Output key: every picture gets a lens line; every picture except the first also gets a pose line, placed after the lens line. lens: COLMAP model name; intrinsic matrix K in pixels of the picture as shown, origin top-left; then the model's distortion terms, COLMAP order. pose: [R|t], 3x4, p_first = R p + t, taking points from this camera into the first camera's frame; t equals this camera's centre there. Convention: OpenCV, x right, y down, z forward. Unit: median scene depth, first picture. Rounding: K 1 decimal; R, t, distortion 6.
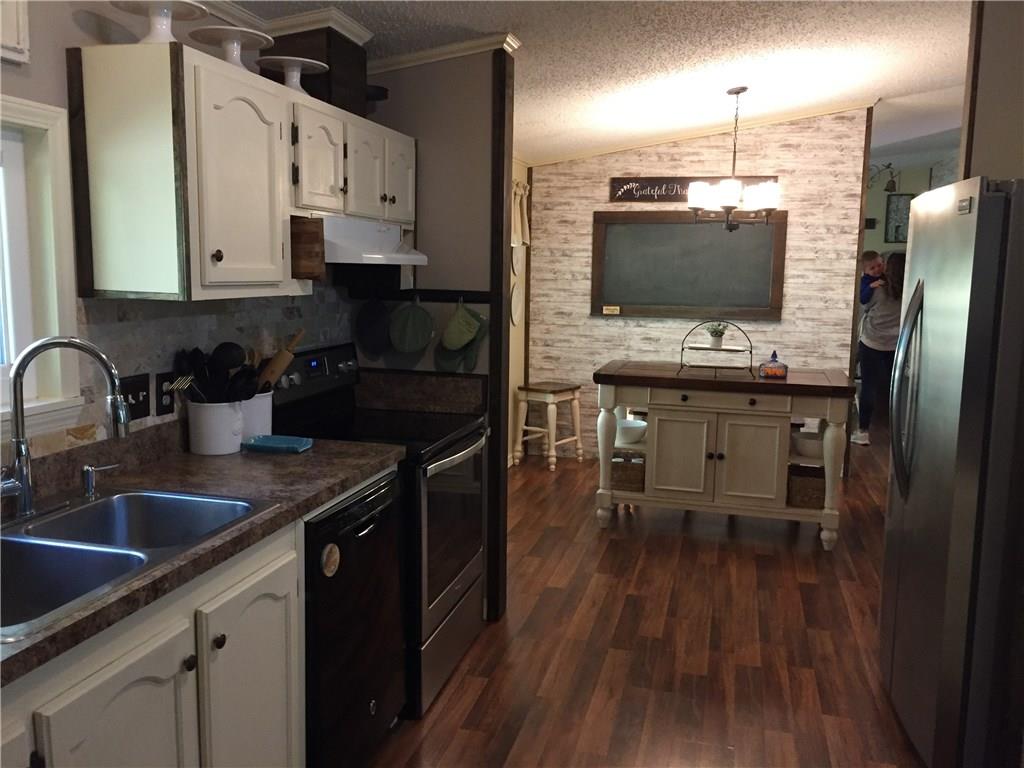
lens RADIAL K [[876.8, 0, 505.5], [0, 876.8, 379.9], [0, 0, 1]] dist [0.077152, -0.105417]
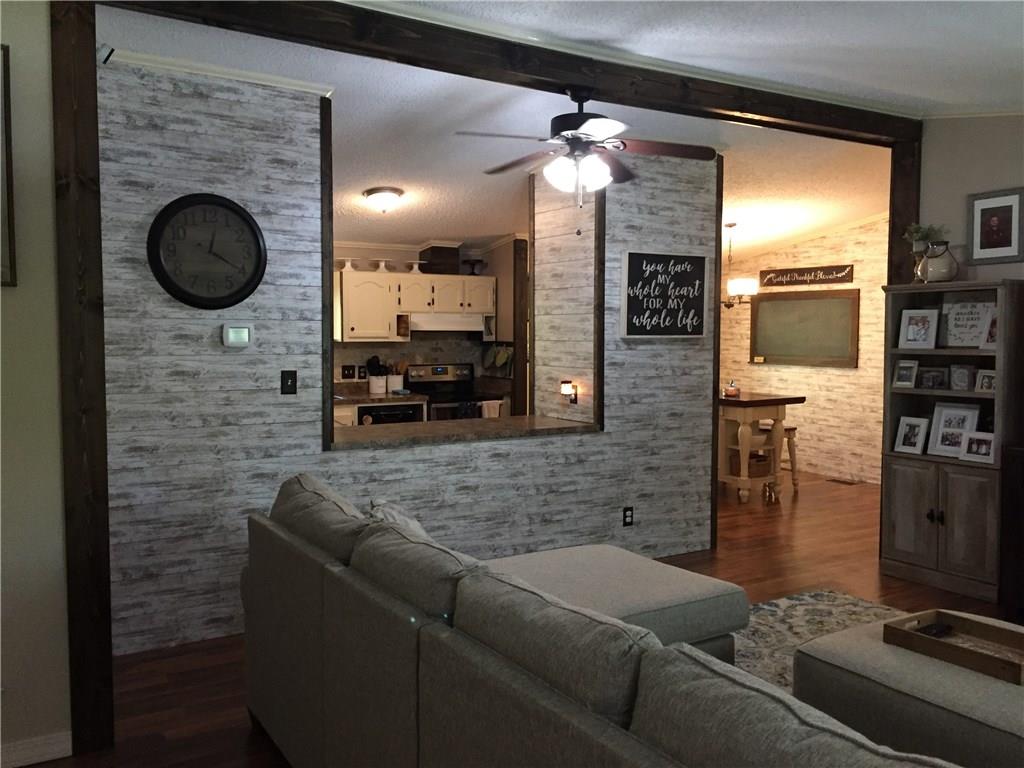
lens RADIAL K [[876.8, 0, 503.5], [0, 876.8, 382.6], [0, 0, 1]] dist [0.077152, -0.105417]
pose [[0.722632, 0.029595, -0.690599, 0.867279], [-0.080858, 0.995843, -0.041933, 0.057776], [0.686487, 0.086143, 0.722021, -0.367822]]
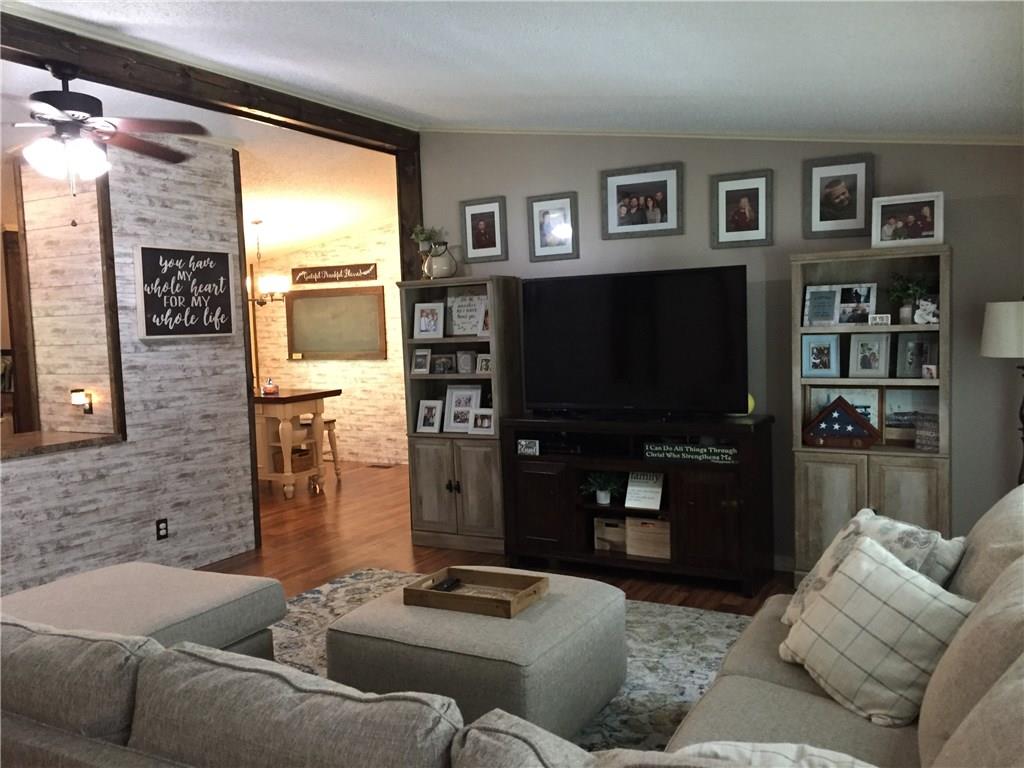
lens RADIAL K [[876.8, 0, 515.3], [0, 876.8, 382.1], [0, 0, 1]] dist [0.077152, -0.105417]
pose [[0.968405, -0.029595, -0.247620, 0.884487], [0.015445, 0.998145, -0.058894, 0.060692], [0.248903, 0.053208, 0.967066, -0.364041]]
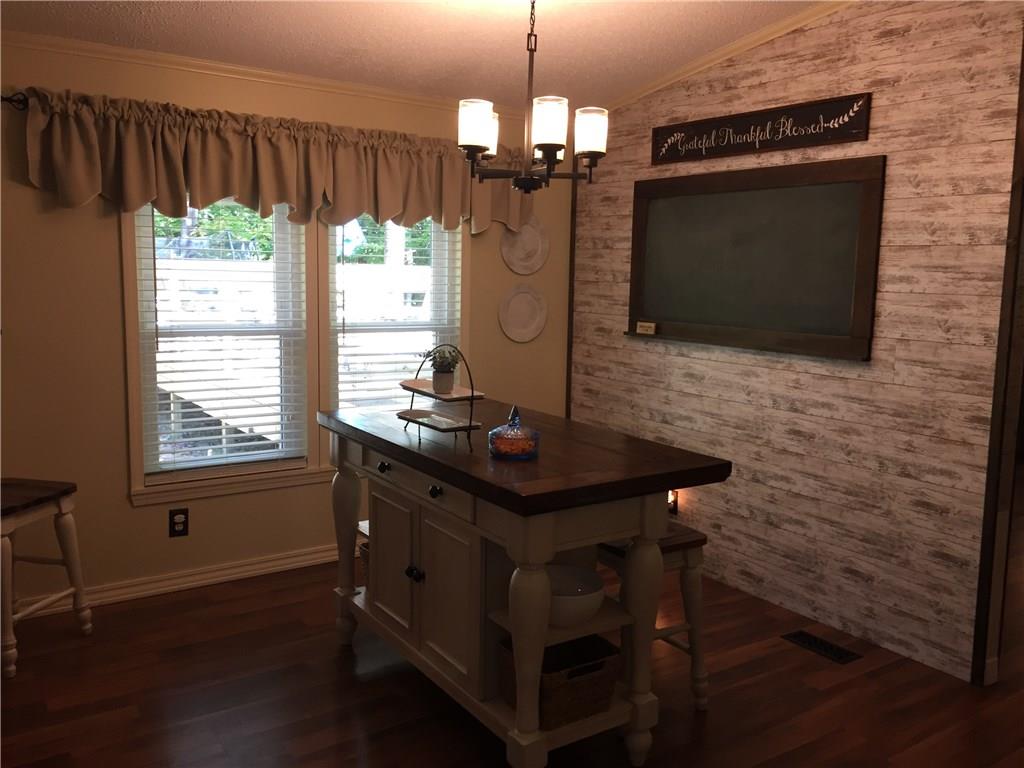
lens RADIAL K [[876.8, 0, 502.5], [0, 876.8, 381.3], [0, 0, 1]] dist [0.077152, -0.105417]
pose [[0.751277, 0.086017, -0.654357, 0.500396], [-0.093496, 0.995342, 0.023496, -0.046704], [0.653331, 0.043528, 0.755820, 0.445698]]
